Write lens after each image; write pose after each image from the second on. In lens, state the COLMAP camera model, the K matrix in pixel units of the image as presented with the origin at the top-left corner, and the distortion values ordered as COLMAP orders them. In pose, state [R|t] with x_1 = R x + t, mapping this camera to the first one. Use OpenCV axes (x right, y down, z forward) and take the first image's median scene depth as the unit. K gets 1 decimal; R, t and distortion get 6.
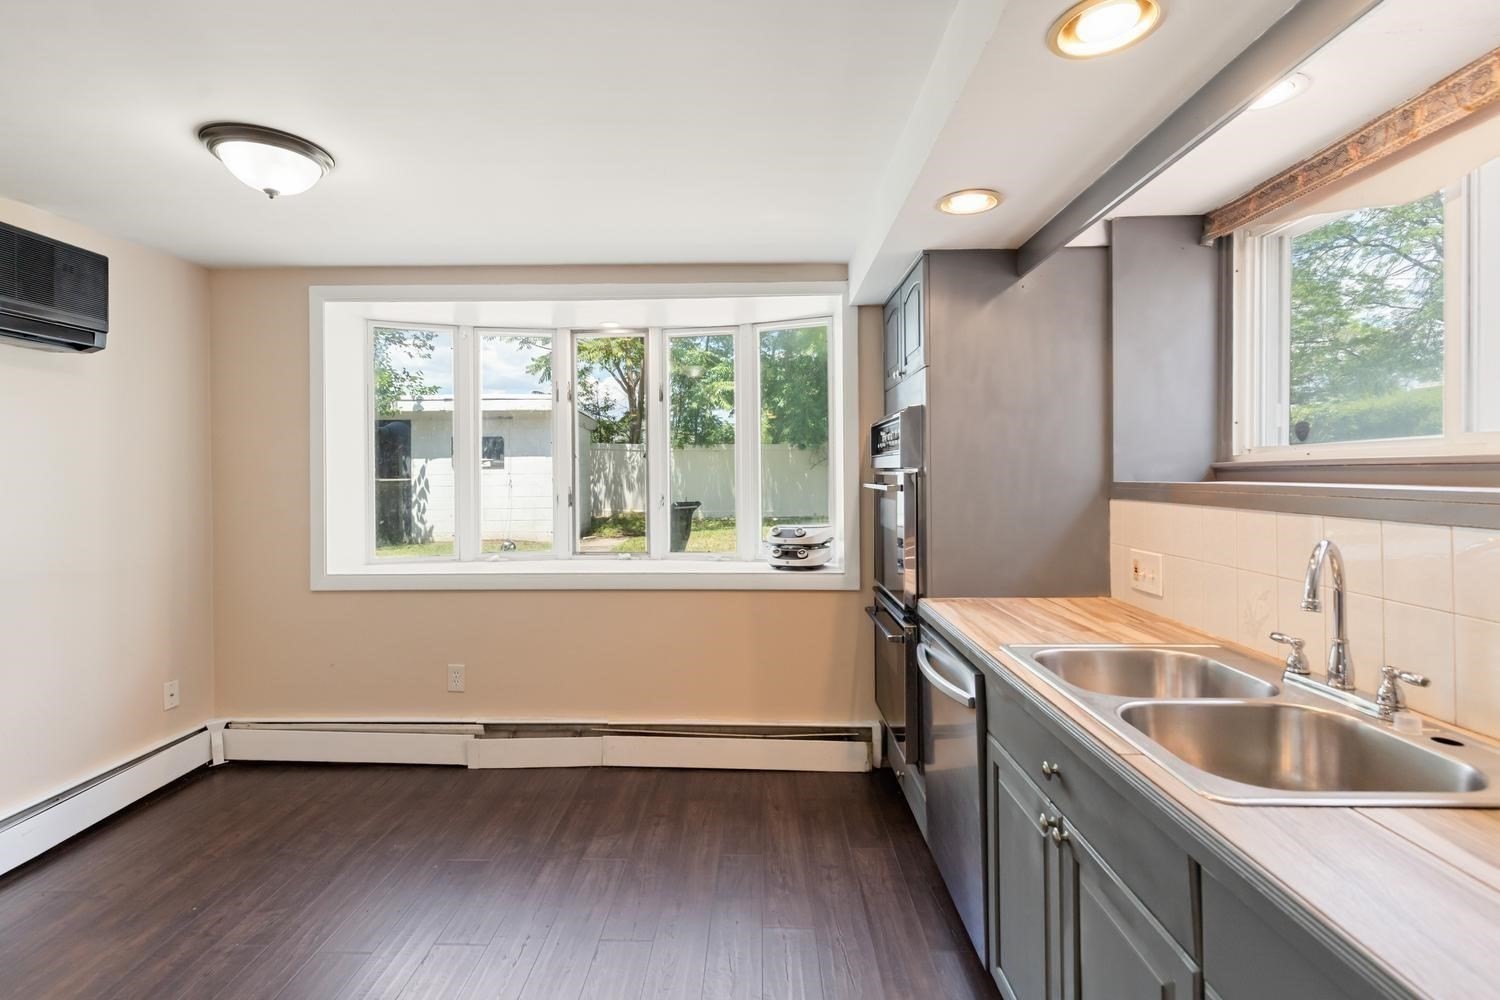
lens RADIAL K [[691.7, 0, 743.3], [0, 691.7, 469.4], [0, 0, 1]] dist [0.000286, -0.000049]
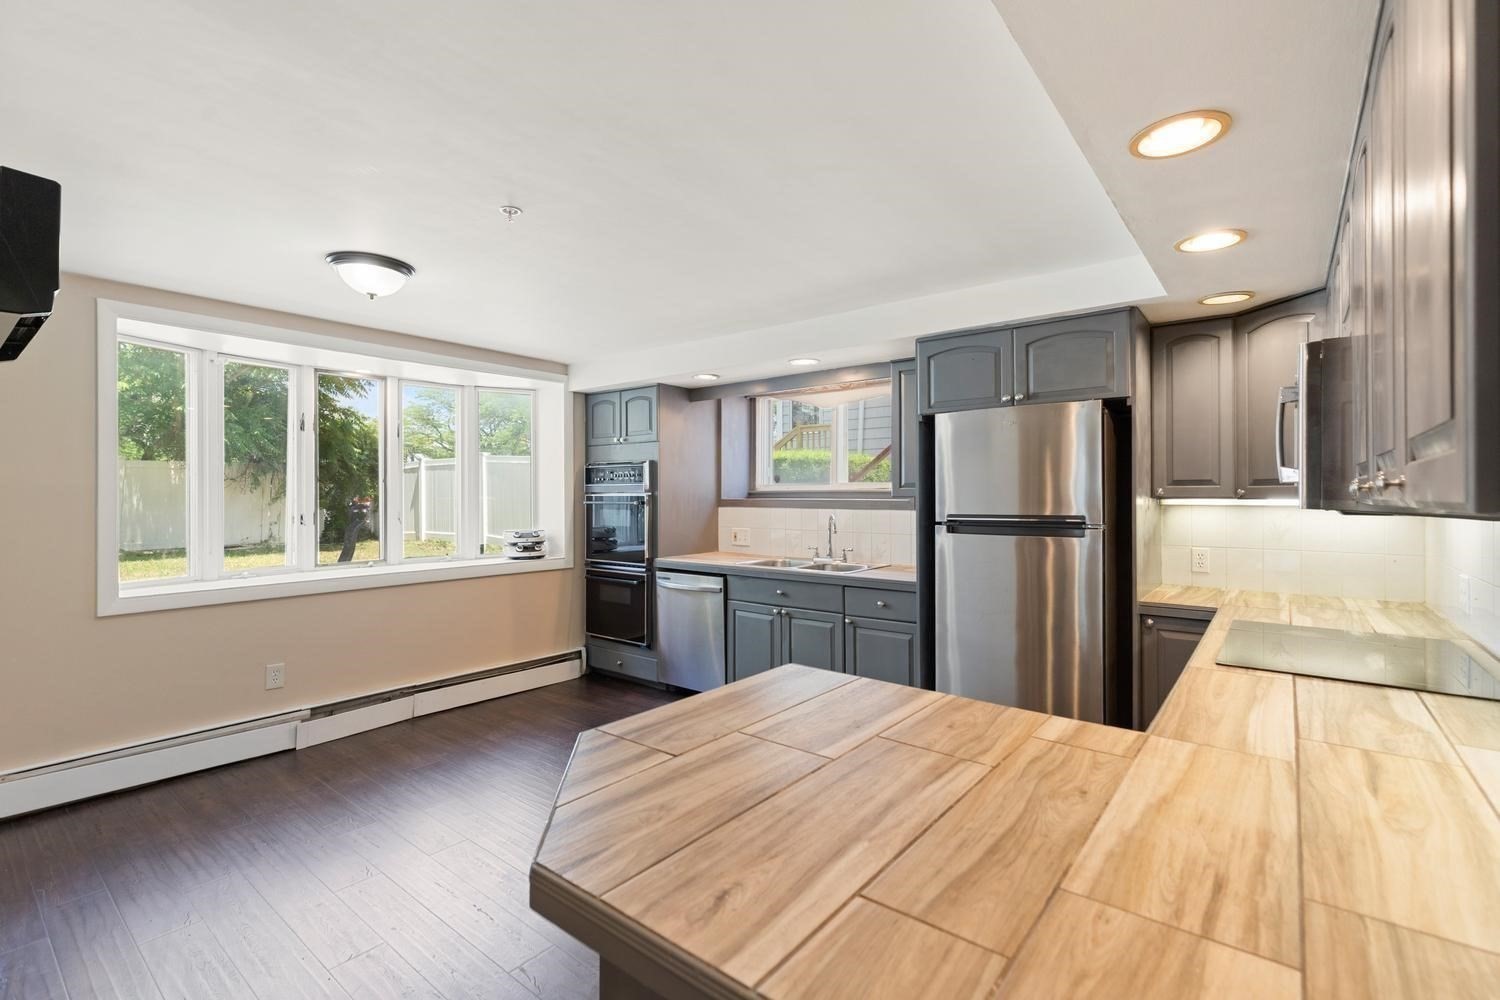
lens RADIAL K [[670.5, 0, 750.0], [0, 670.5, 500.0], [0, 0, 1]] dist [-0.000664, -0.000272]
pose [[0.609311, -0.004592, 0.792918, -0.836626], [-0.002407, 0.999968, 0.007641, 0.003194], [-0.792927, -0.006564, 0.609281, -0.289674]]
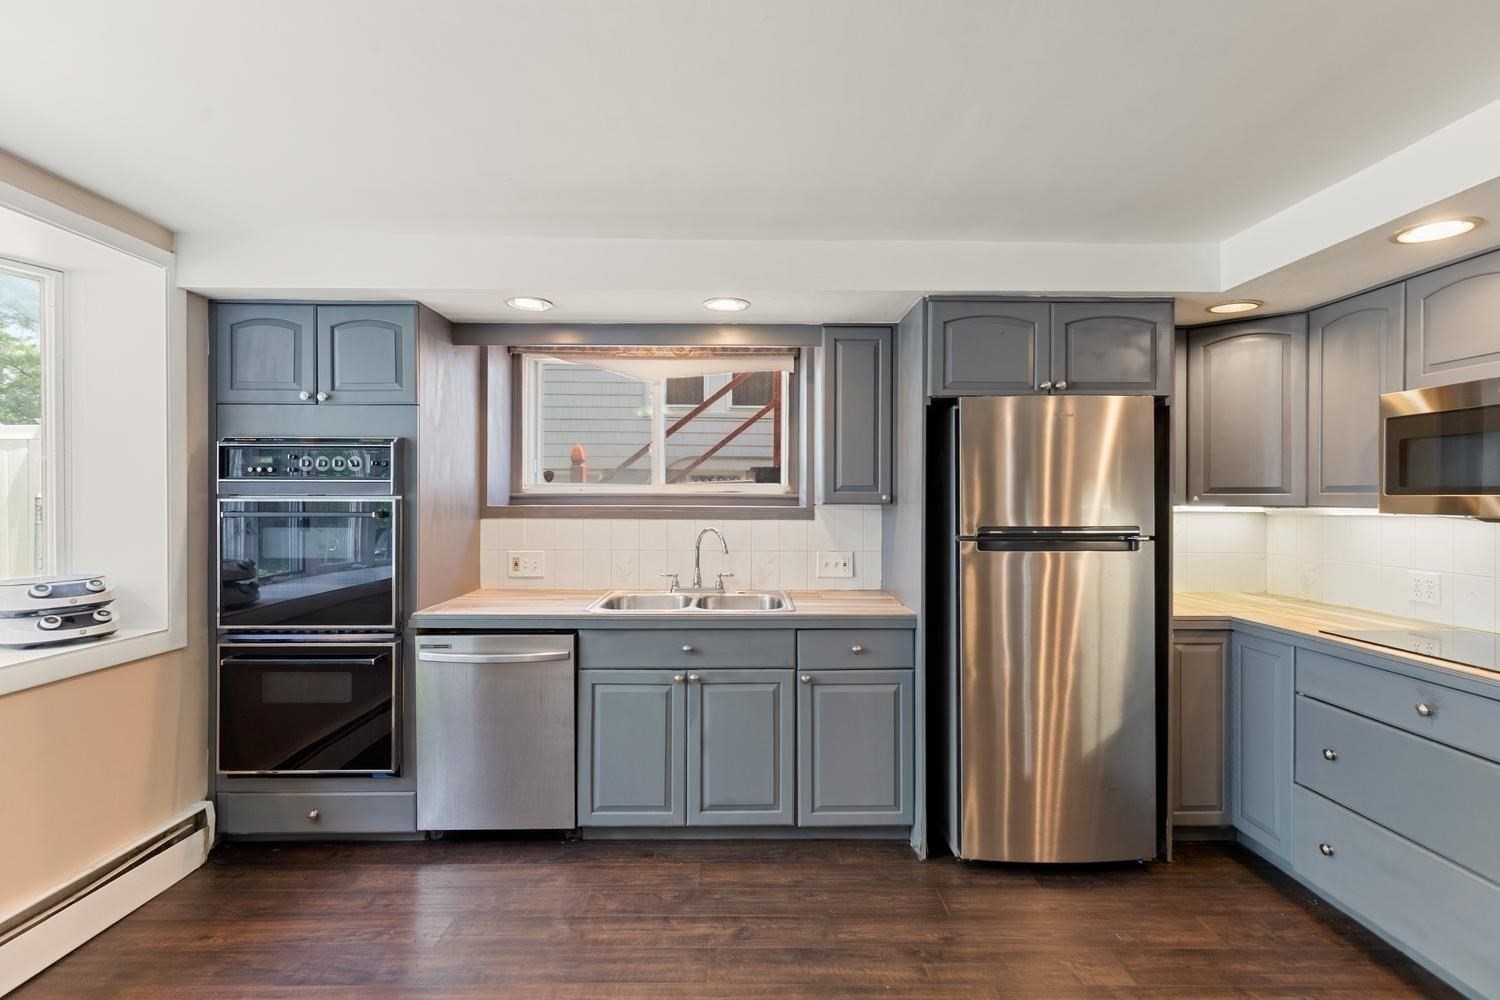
lens RADIAL K [[670.5, 0, 750.0], [0, 670.5, 500.0], [0, 0, 1]] dist [-0.000664, -0.000272]
pose [[-0.031235, -0.001067, 0.999512, -0.635642], [-0.004889, 0.999988, 0.000915, 0.001239], [-0.999500, -0.004858, -0.031240, 0.378189]]
